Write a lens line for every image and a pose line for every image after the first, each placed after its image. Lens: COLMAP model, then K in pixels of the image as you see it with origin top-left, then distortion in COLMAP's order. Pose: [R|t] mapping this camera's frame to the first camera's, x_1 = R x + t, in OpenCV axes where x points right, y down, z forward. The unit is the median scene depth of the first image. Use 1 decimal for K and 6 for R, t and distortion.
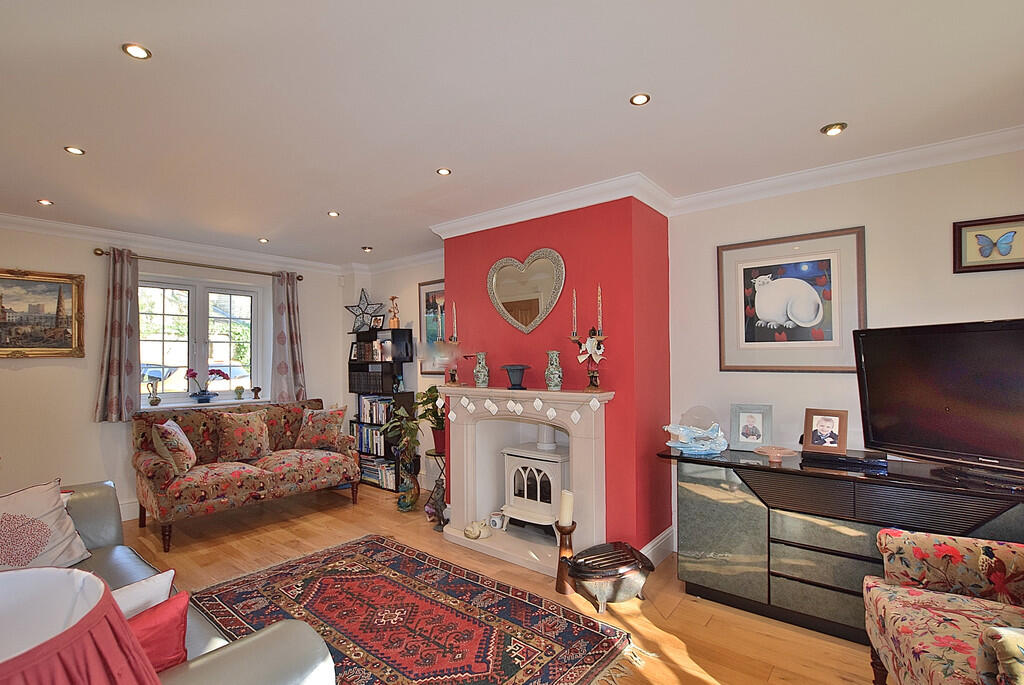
lens RADIAL K [[468.8, 0, 512.0], [0, 468.8, 342.5], [0, 0, 1]] dist [-0.028723, 0.000866]
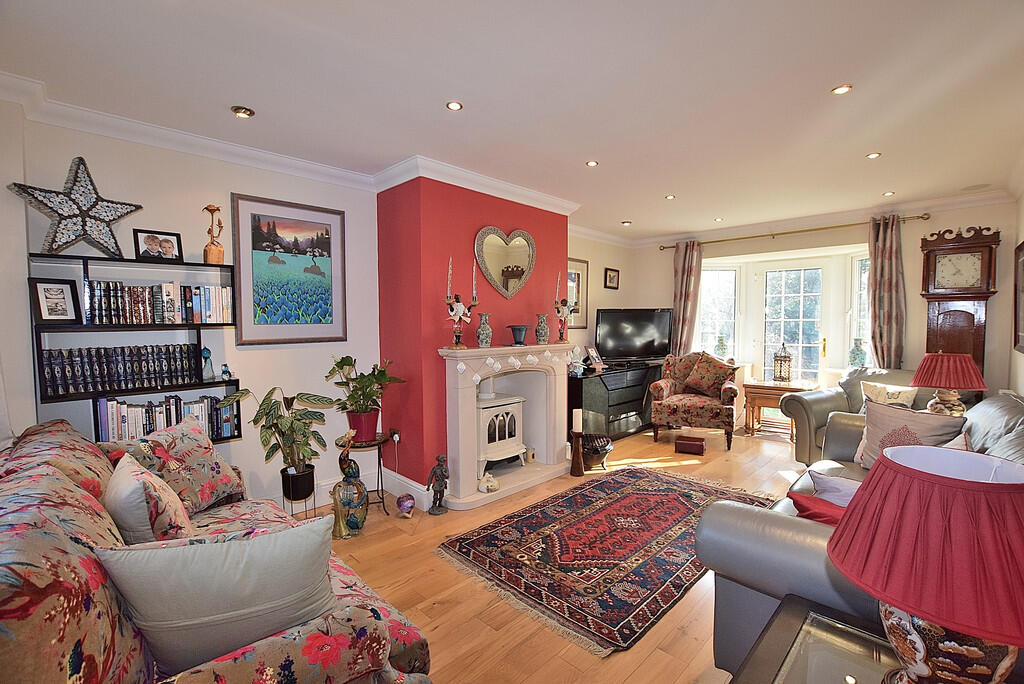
lens RADIAL K [[454.0, 0, 505.6], [0, 454.0, 343.8], [0, 0, 1]] dist [-0.033044, 0.005953]
pose [[0.113025, -0.032601, 0.993057, -1.112259], [-0.022941, 0.999109, 0.035411, 0.055367], [-0.993327, -0.026784, 0.112176, 0.896201]]
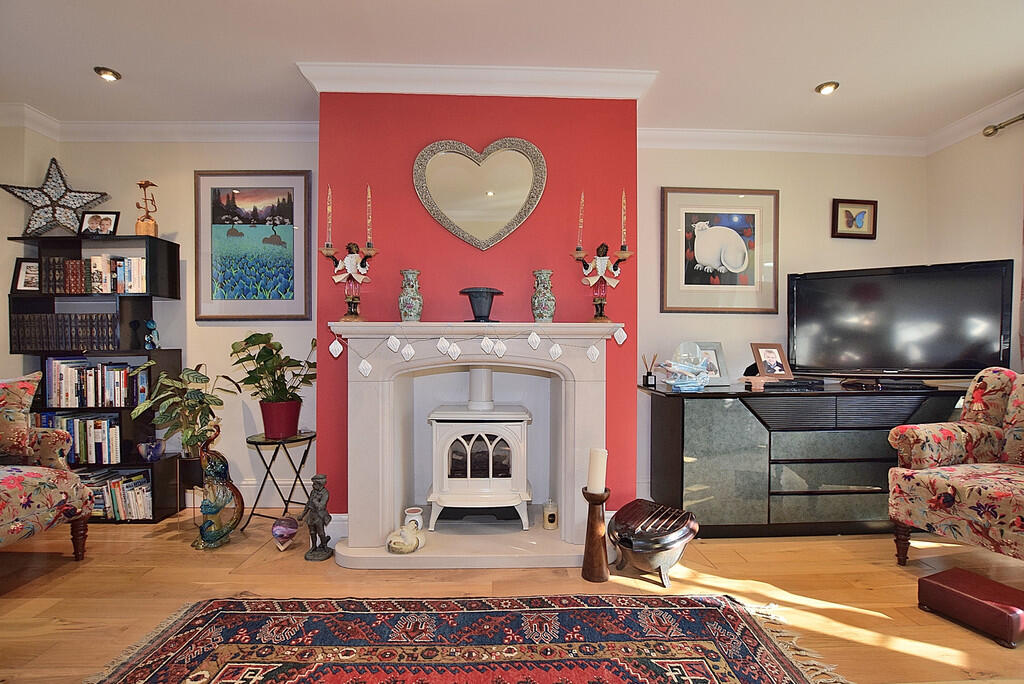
lens RADIAL K [[454.0, 0, 505.6], [0, 454.0, 343.8], [0, 0, 1]] dist [-0.033044, 0.005953]
pose [[0.759231, 0.018595, 0.650555, -0.404490], [-0.030450, 0.999512, 0.006967, 0.123233], [-0.650108, -0.025099, 0.759427, 0.451304]]
